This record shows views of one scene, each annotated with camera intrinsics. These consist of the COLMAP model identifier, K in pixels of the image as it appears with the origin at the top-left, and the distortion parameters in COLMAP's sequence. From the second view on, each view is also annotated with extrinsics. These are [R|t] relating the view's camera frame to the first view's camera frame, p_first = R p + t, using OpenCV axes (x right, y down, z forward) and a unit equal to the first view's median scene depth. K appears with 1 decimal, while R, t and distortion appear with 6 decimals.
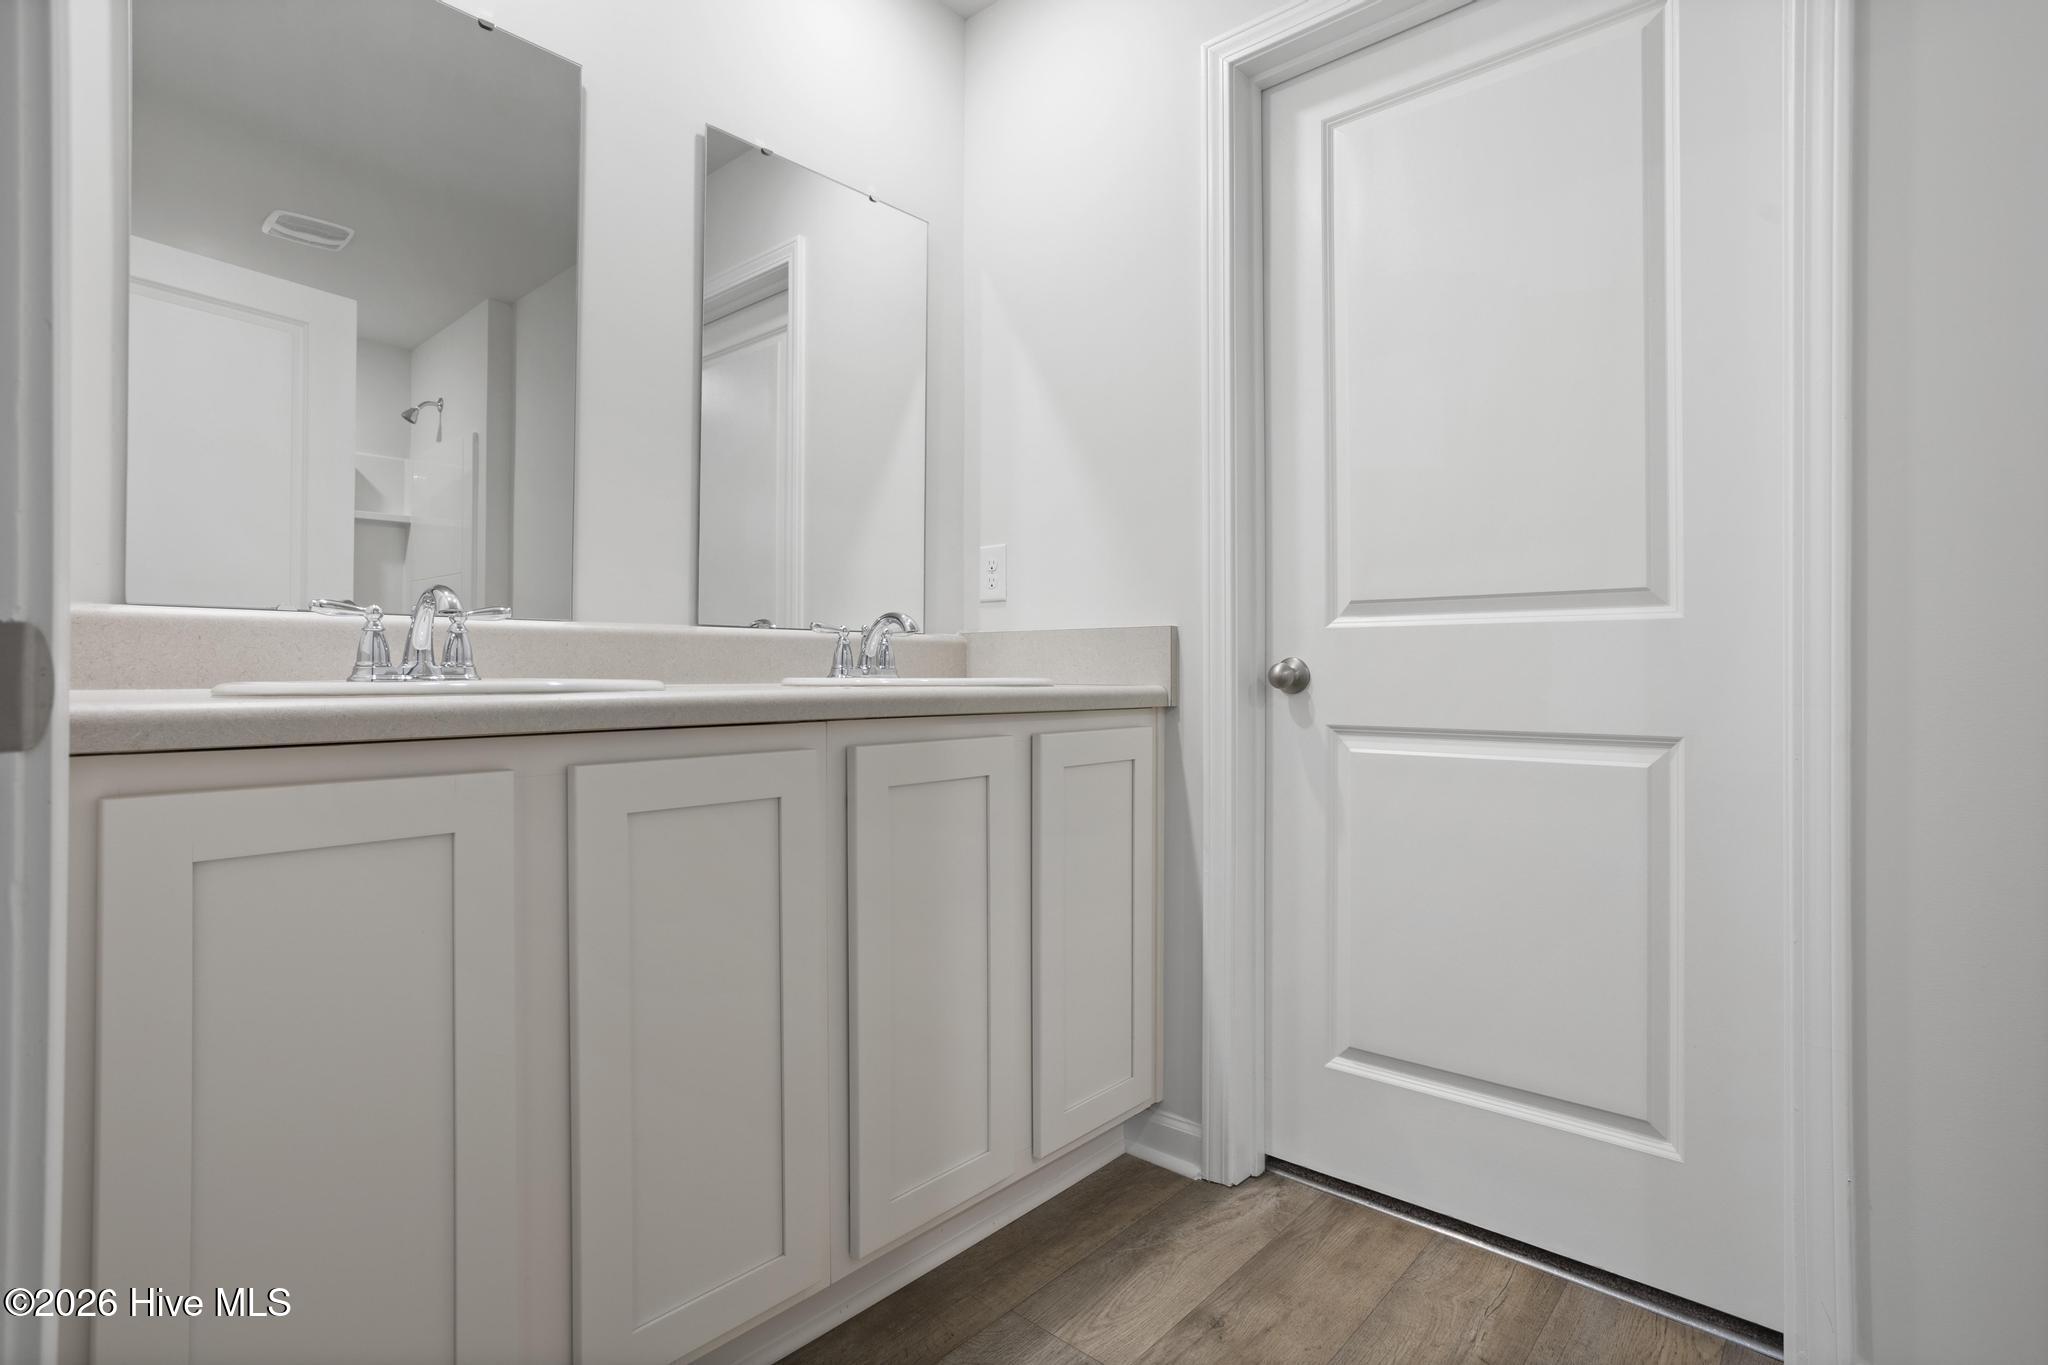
lens RADIAL K [[1005.0, 0, 1016.6], [0, 1005.0, 681.1], [0, 0, 1]] dist [-0.035986, 0.022128]
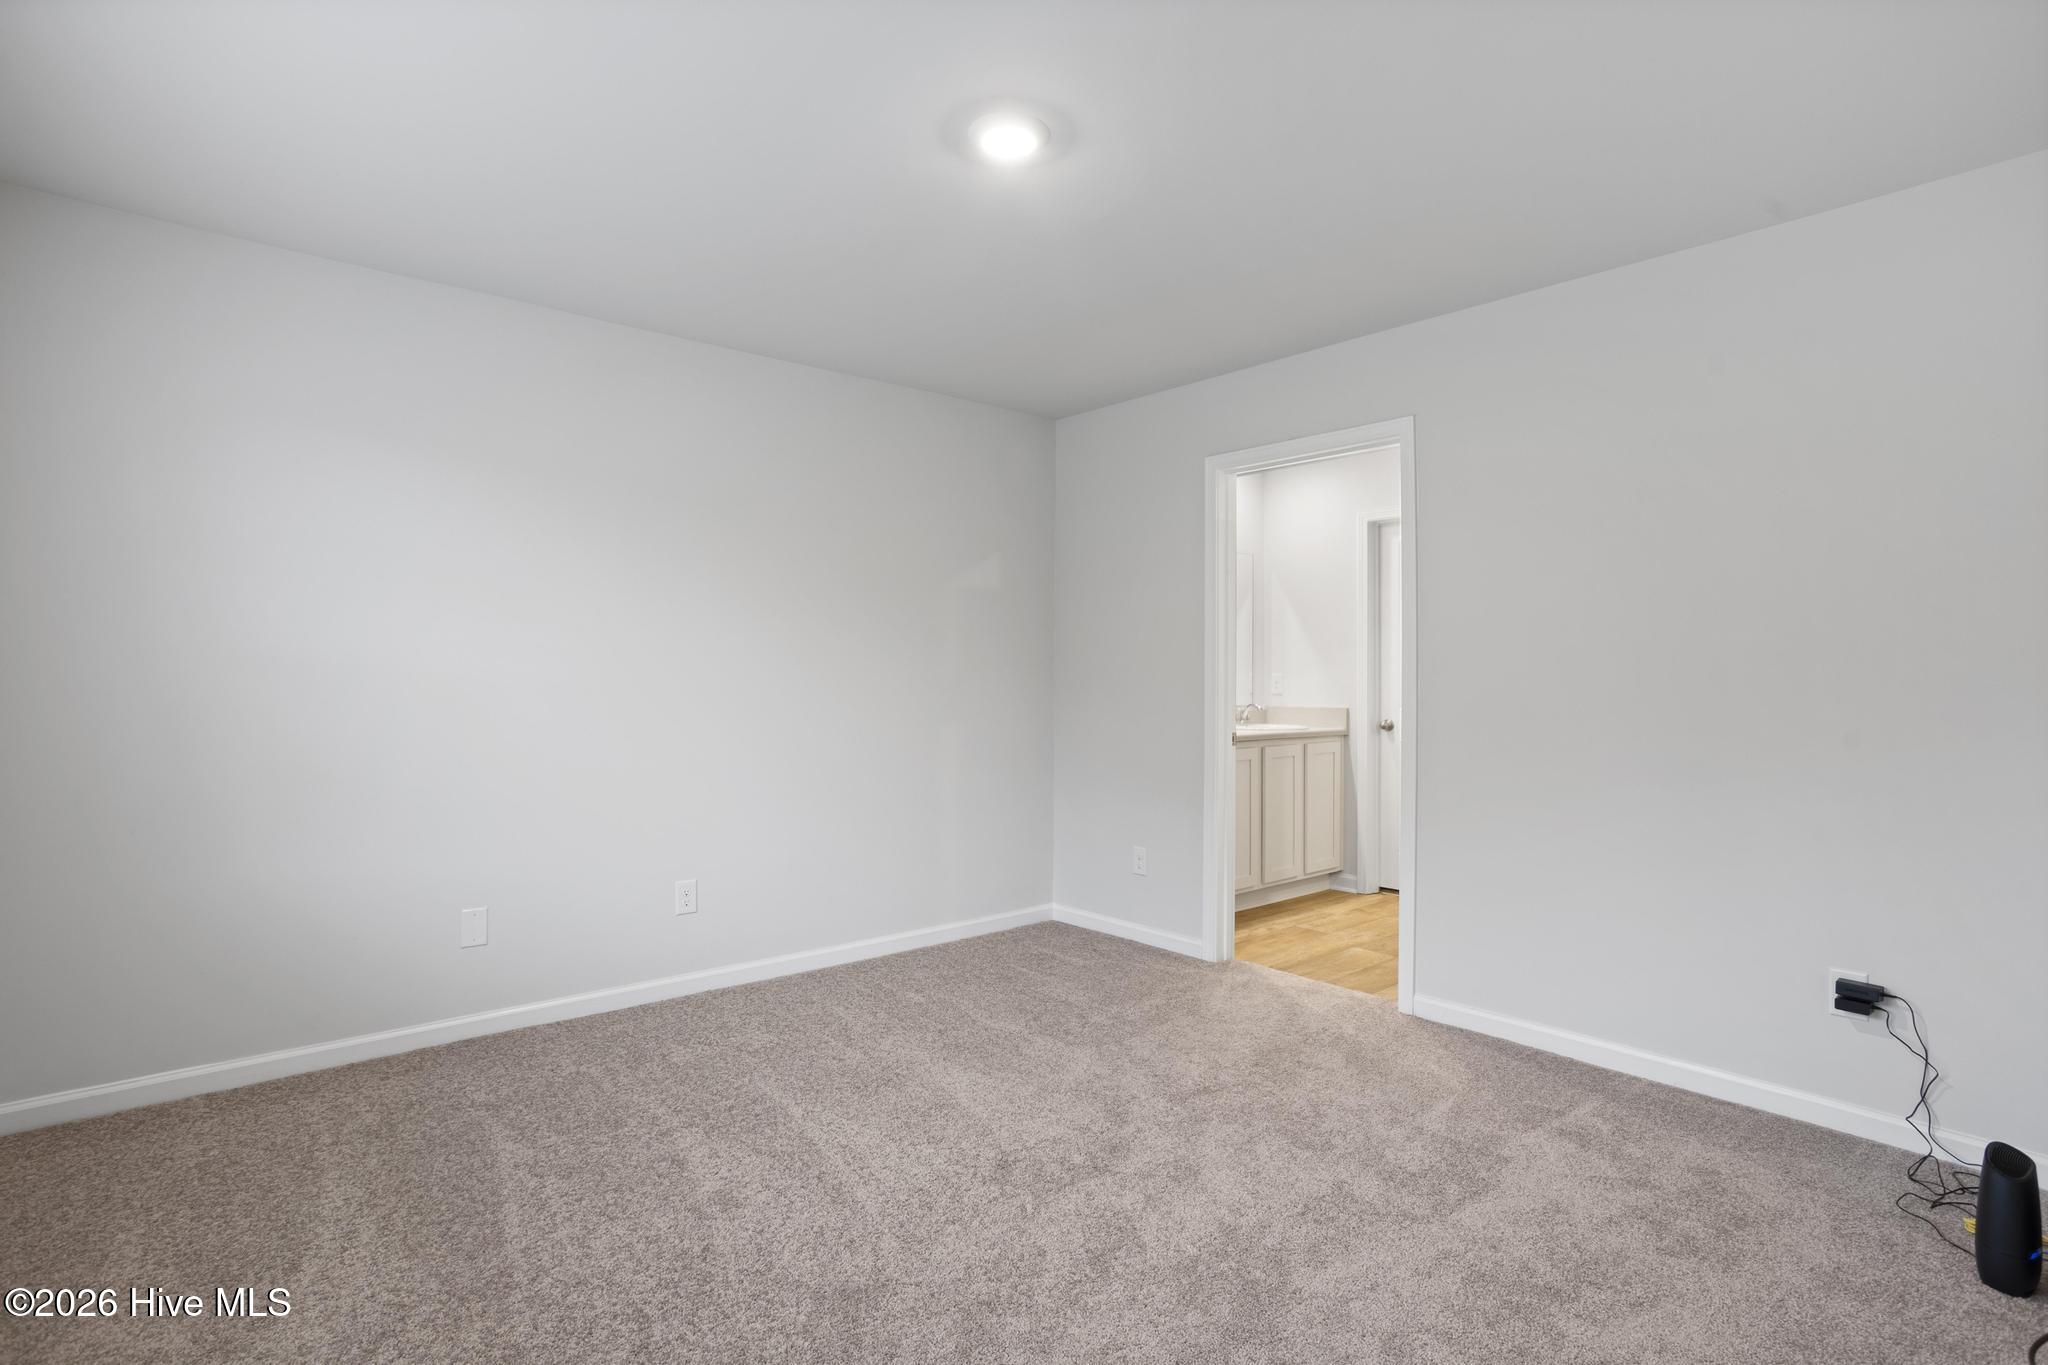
lens RADIAL K [[1005.0, 0, 1028.0], [0, 1005.0, 688.4], [0, 0, 1]] dist [-0.035986, 0.022128]
pose [[0.992451, 0.001195, -0.122635, -0.426987], [-0.001646, 0.999992, -0.003572, -0.102966], [0.122630, 0.003747, 0.992445, -2.102467]]
